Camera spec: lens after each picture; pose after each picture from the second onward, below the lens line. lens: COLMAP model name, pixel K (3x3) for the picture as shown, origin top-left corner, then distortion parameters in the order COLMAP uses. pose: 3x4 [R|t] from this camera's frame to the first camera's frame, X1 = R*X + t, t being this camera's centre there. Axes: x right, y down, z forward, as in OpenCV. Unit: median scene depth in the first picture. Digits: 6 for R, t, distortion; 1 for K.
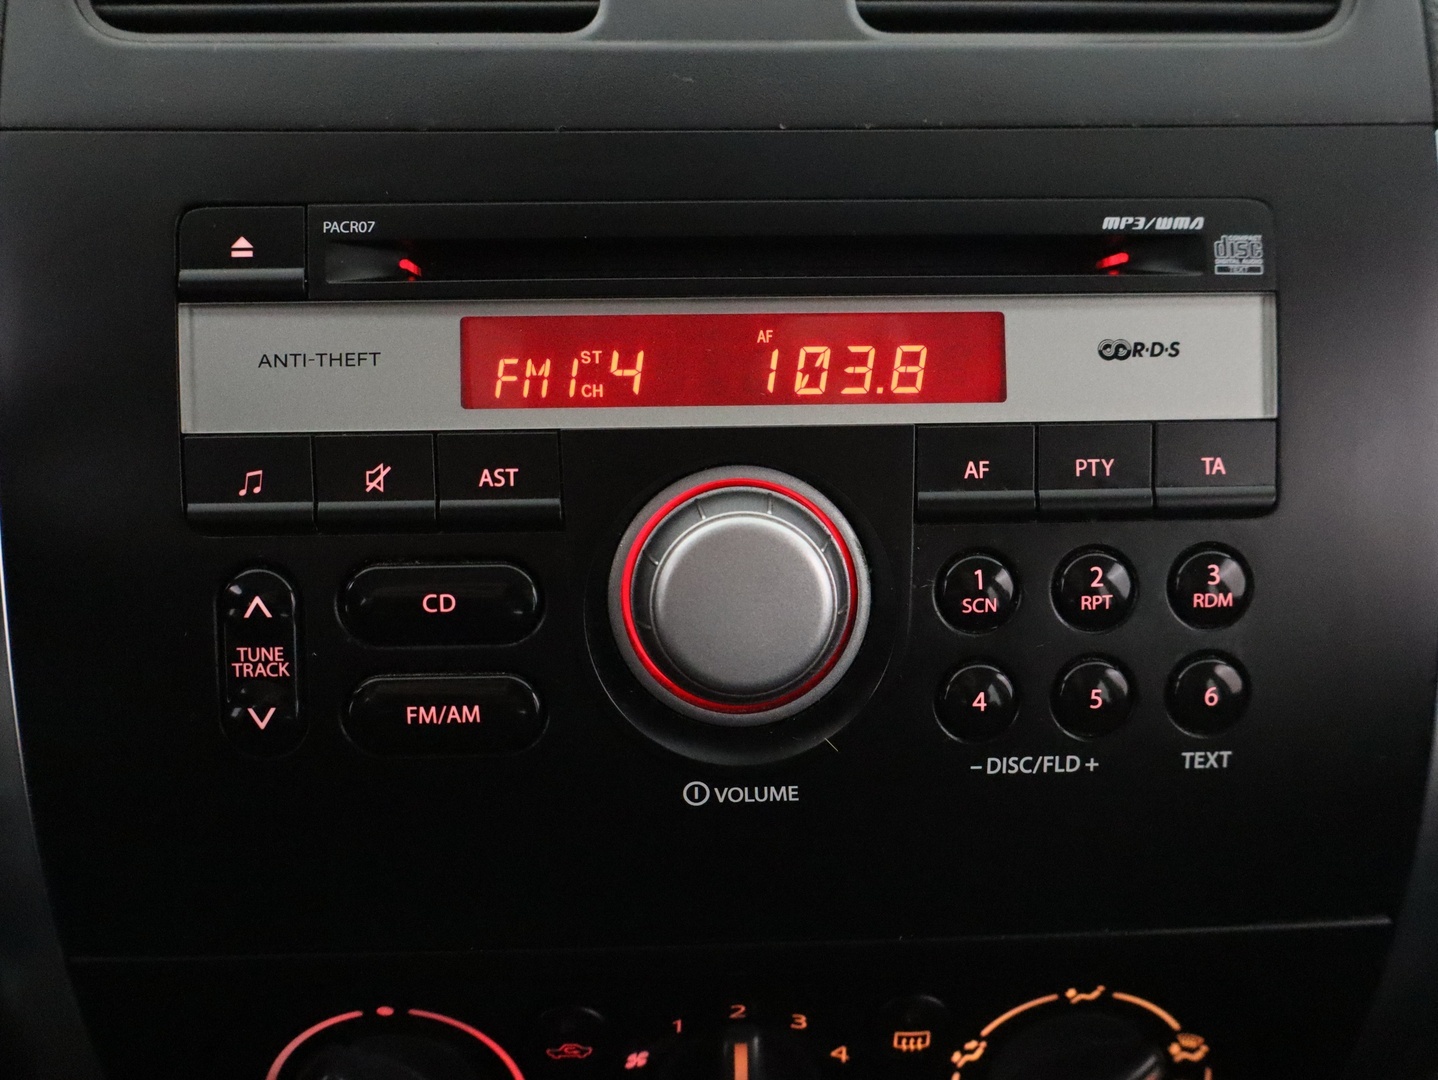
lens RADIAL K [[1468.2, 0, 719.0], [0, 1468.2, 540.0], [0, 0, 1]] dist [-0.005131, -0.012647]
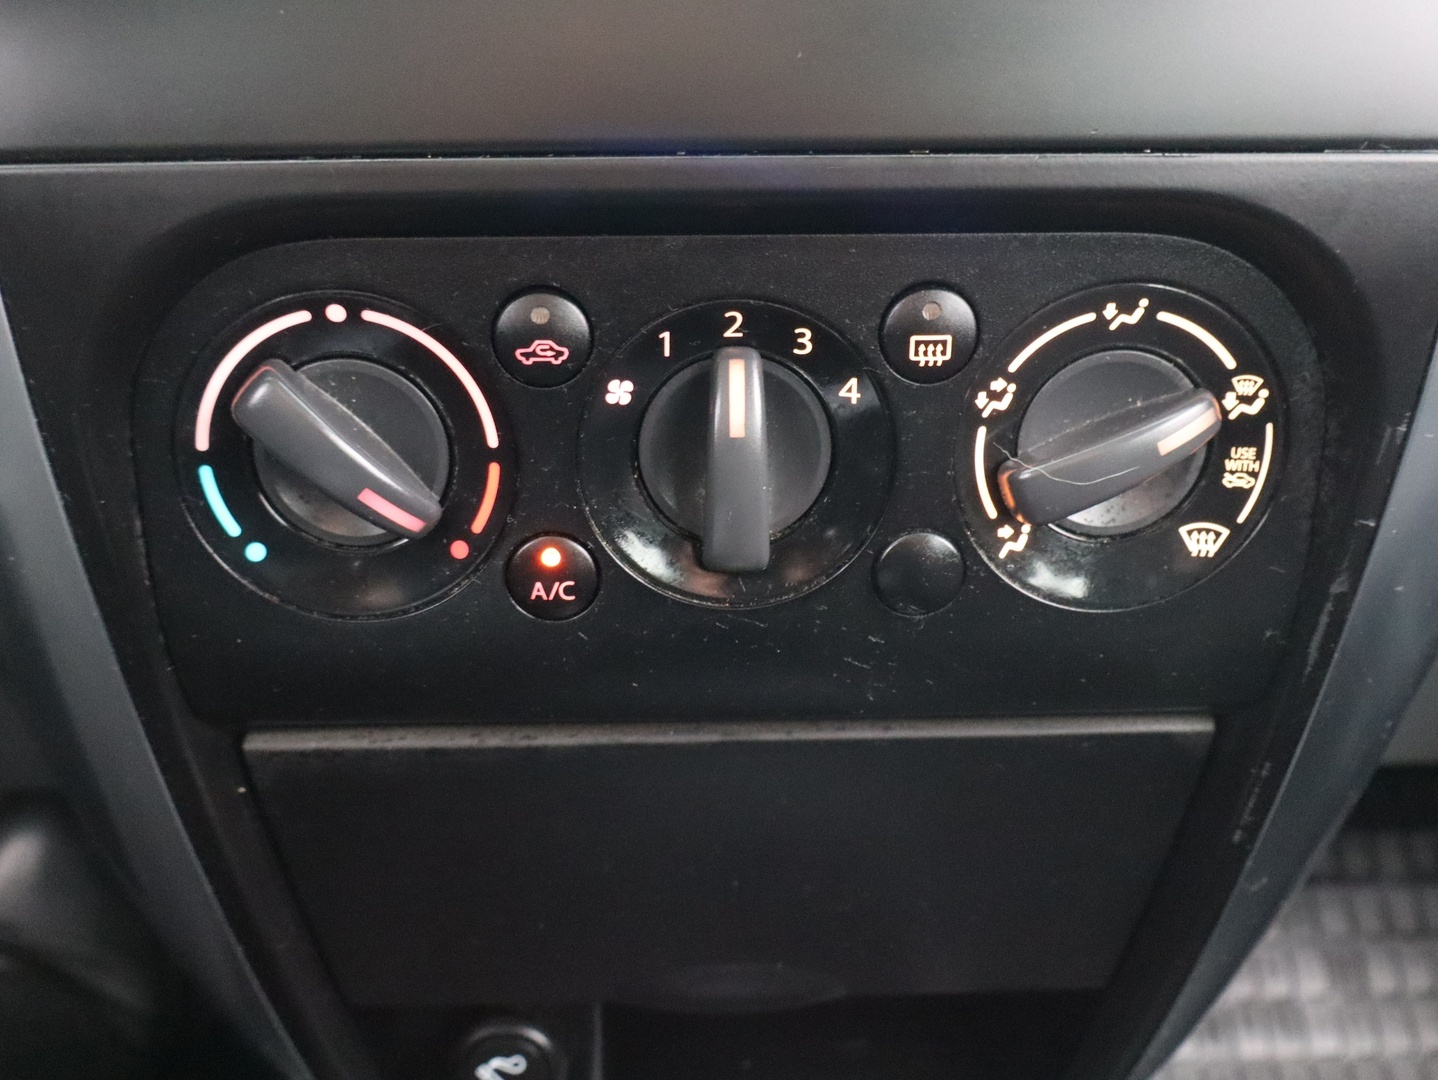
lens RADIAL K [[1468.2, 0, 719.0], [0, 1468.2, 540.0], [0, 0, 1]] dist [-0.005131, -0.012647]
pose [[0.999904, 0.000554, -0.013878, 0.016691], [-0.002130, 0.993497, -0.113836, 0.557157], [0.013725, 0.113855, 0.993403, 0.135203]]
